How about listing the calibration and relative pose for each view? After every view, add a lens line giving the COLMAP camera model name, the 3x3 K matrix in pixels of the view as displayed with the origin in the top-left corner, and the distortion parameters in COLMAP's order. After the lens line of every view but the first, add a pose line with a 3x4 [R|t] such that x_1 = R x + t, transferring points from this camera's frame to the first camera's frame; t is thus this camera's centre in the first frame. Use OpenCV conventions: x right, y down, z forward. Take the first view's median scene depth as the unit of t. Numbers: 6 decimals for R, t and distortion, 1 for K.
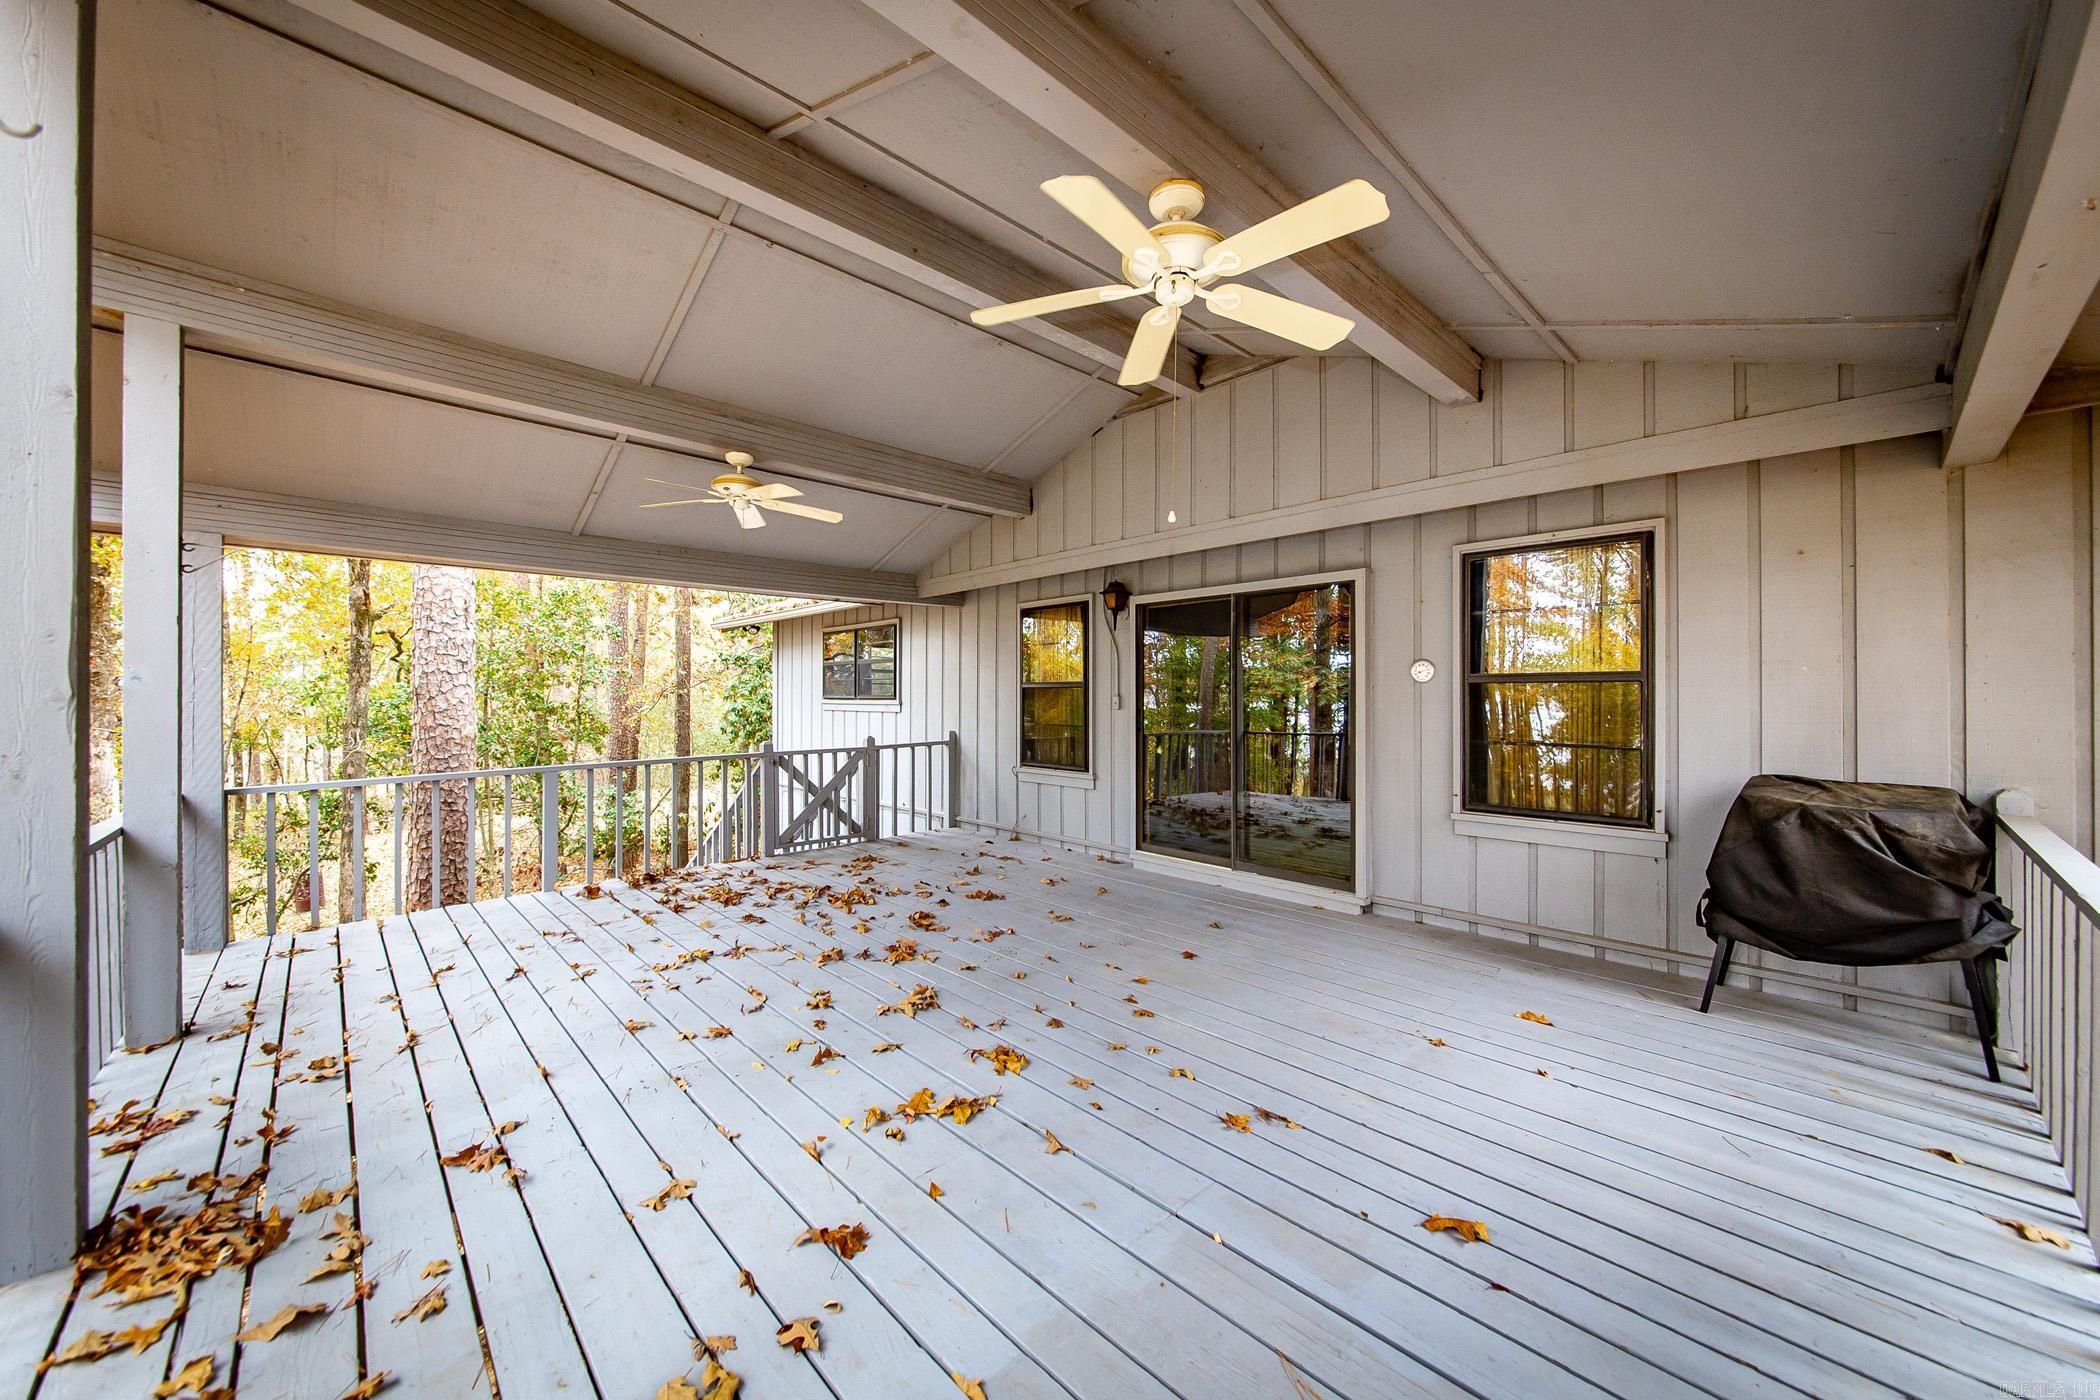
lens RADIAL K [[760.7, 0, 1046.2], [0, 760.7, 691.9], [0, 0, 1]] dist [0.000408, 0.000004]
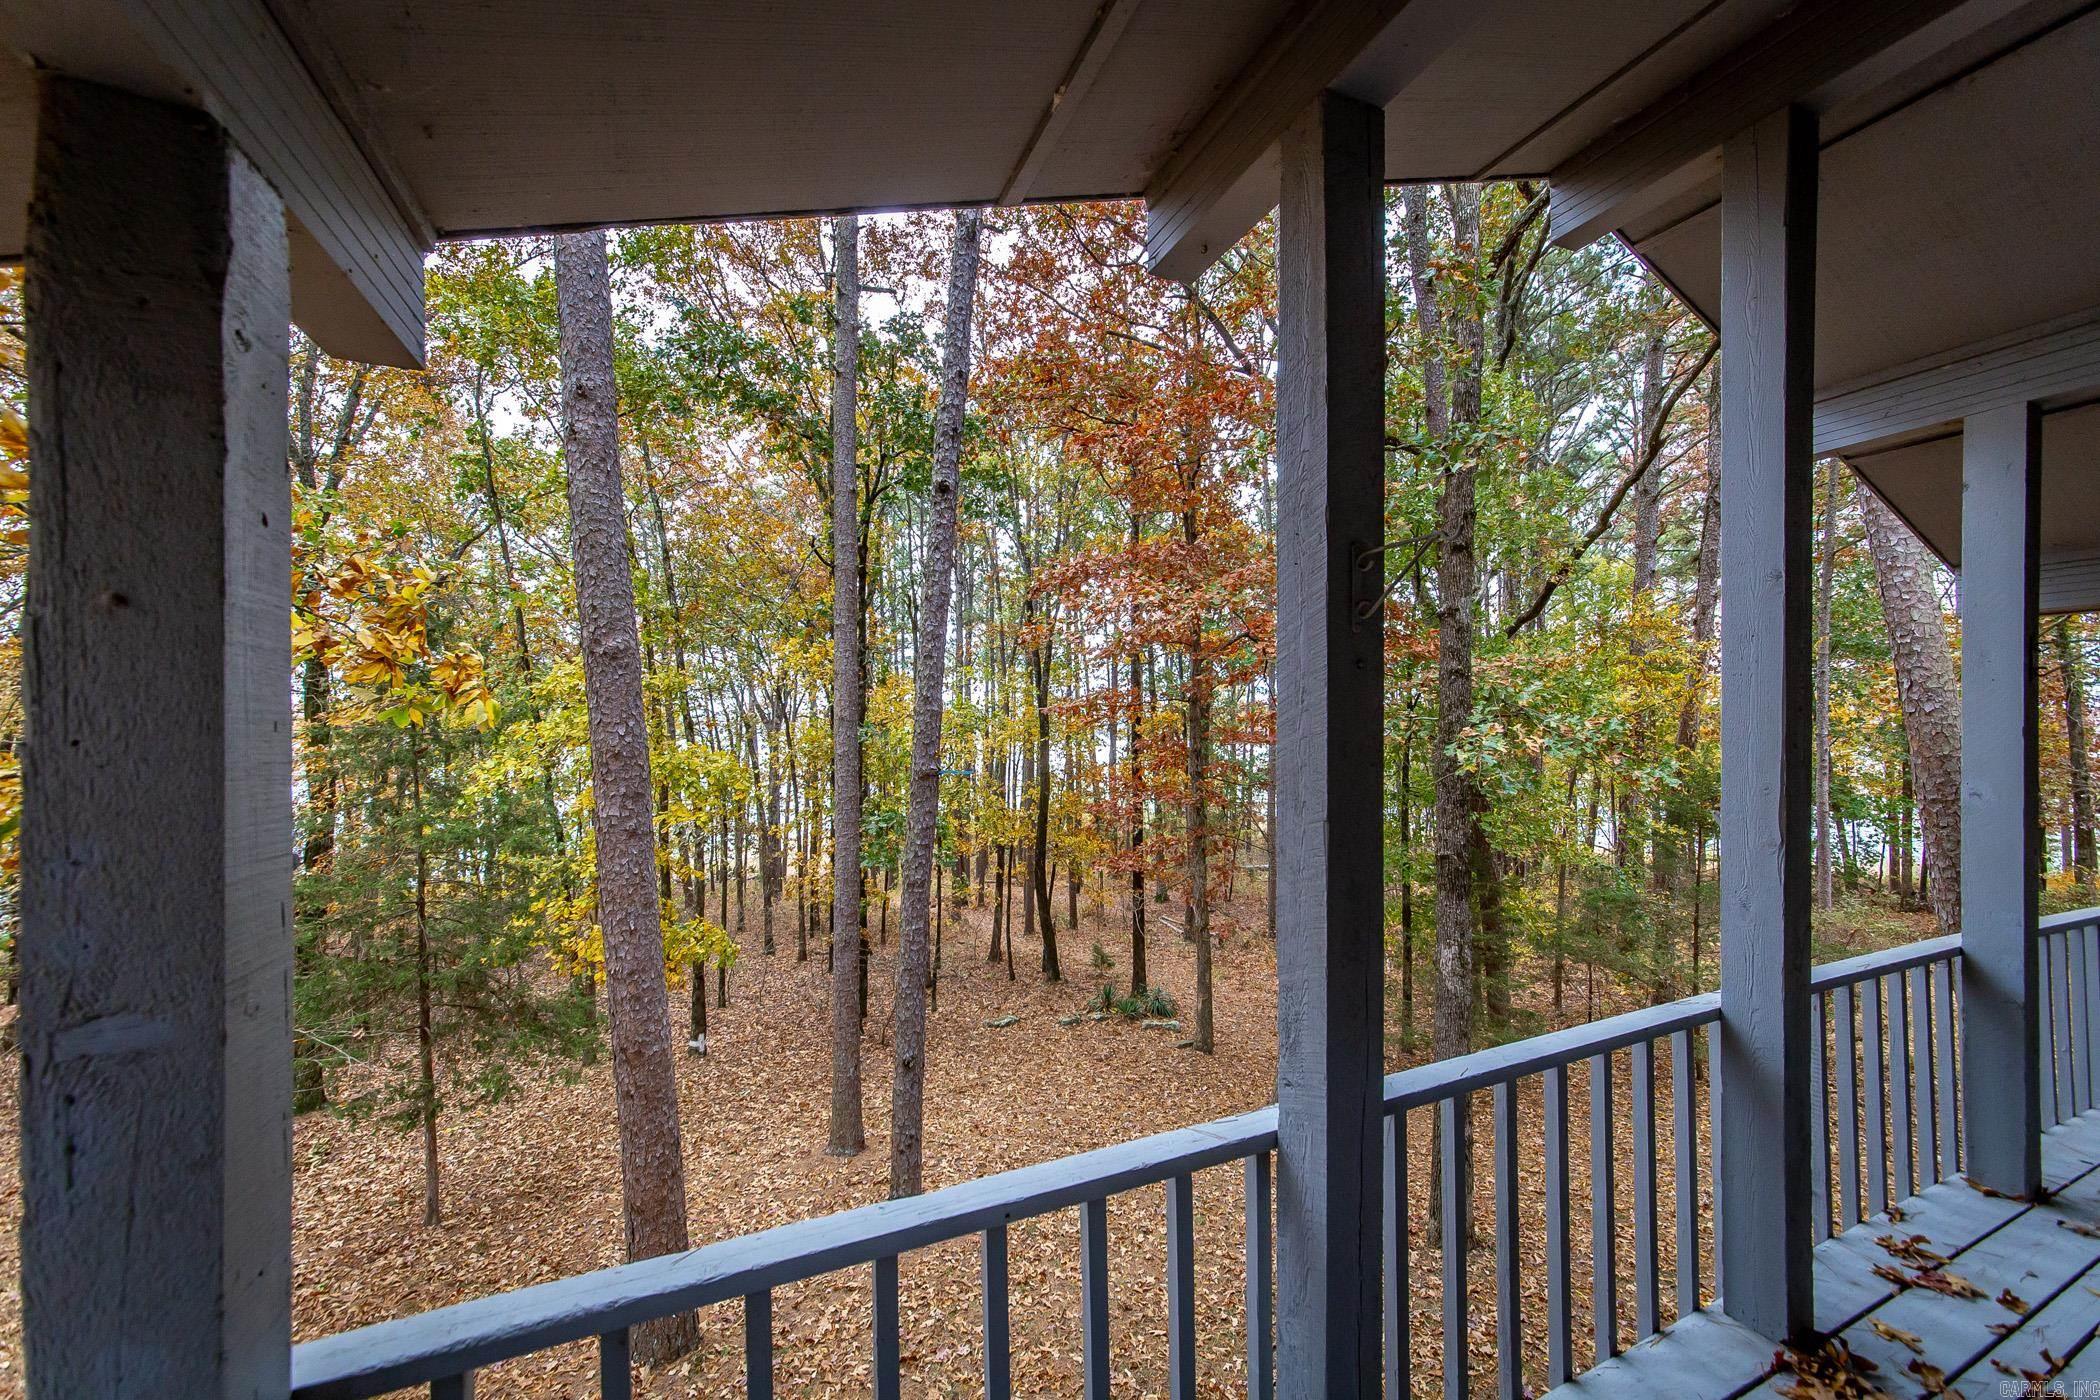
lens RADIAL K [[760.7, 0, 1045.4], [0, 760.7, 706.4], [0, 0, 1]] dist [0.000408, 0.000004]
pose [[-0.349178, -0.003548, -0.937050, 0.123548], [0.002536, 0.999986, -0.004732, -0.148974], [0.937053, -0.004029, -0.349164, 0.282800]]
